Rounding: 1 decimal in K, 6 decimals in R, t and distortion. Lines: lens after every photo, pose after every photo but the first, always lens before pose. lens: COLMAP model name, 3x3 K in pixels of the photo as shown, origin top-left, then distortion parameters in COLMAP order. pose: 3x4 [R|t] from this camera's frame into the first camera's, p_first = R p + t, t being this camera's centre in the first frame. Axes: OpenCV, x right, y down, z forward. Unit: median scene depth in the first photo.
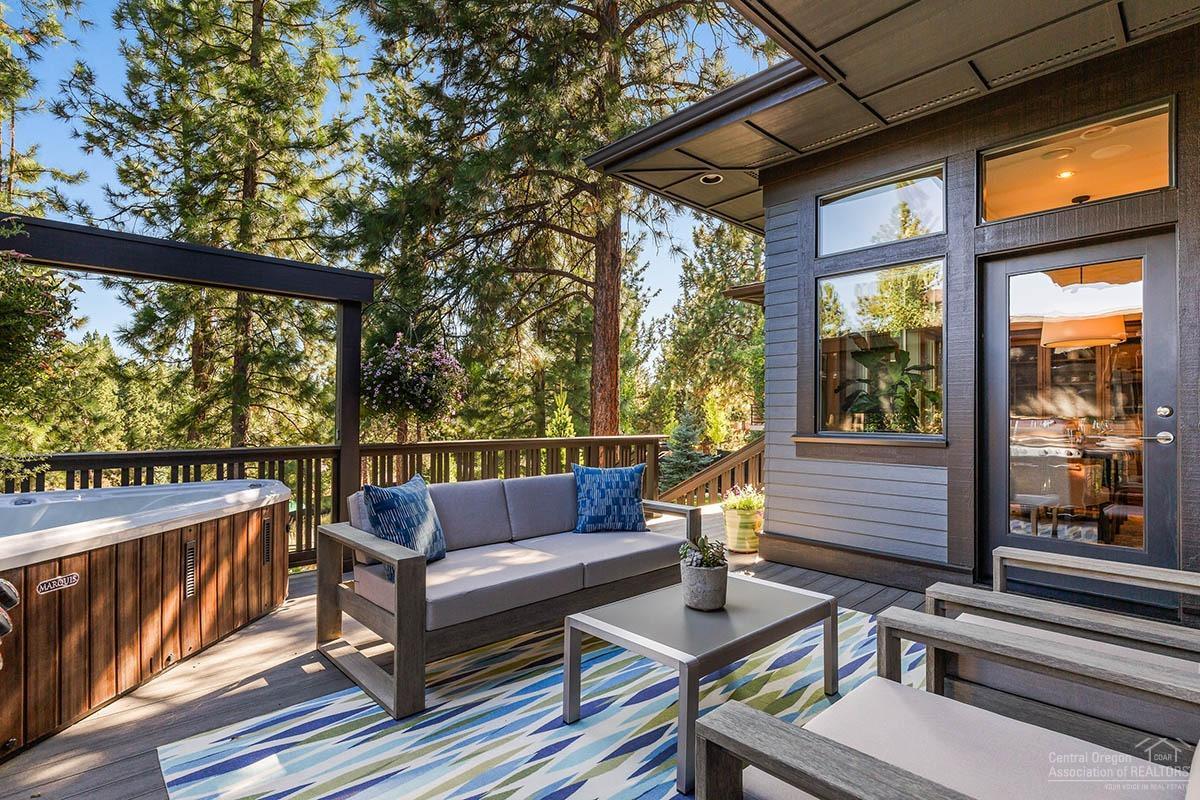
lens RADIAL K [[593.5, 0, 599.4], [0, 593.5, 409.3], [0, 0, 1]] dist [0.000026, -0.001004]
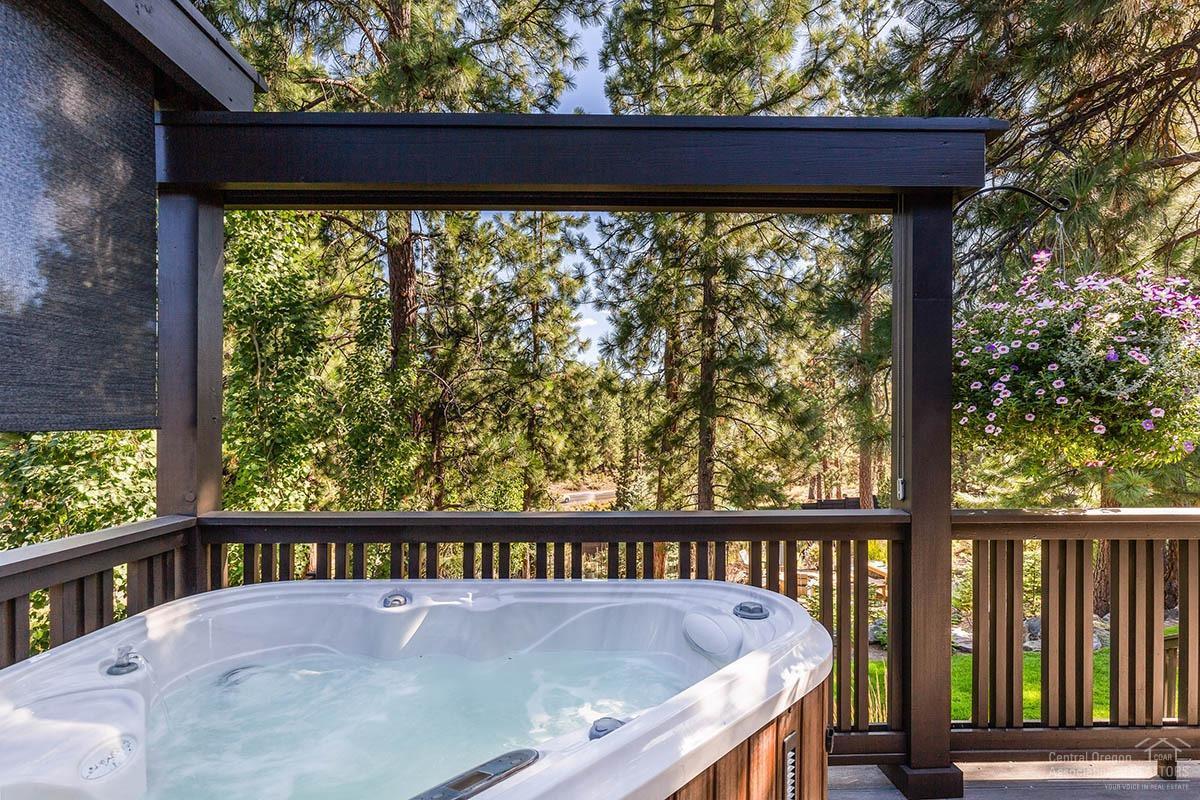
lens RADIAL K [[593.5, 0, 599.0], [0, 593.5, 412.1], [0, 0, 1]] dist [0.000026, -0.001004]
pose [[0.751392, -0.012424, -0.659739, -0.126955], [0.007918, 0.999921, -0.009813, -0.005782], [0.659809, 0.002150, 0.751430, 0.202499]]
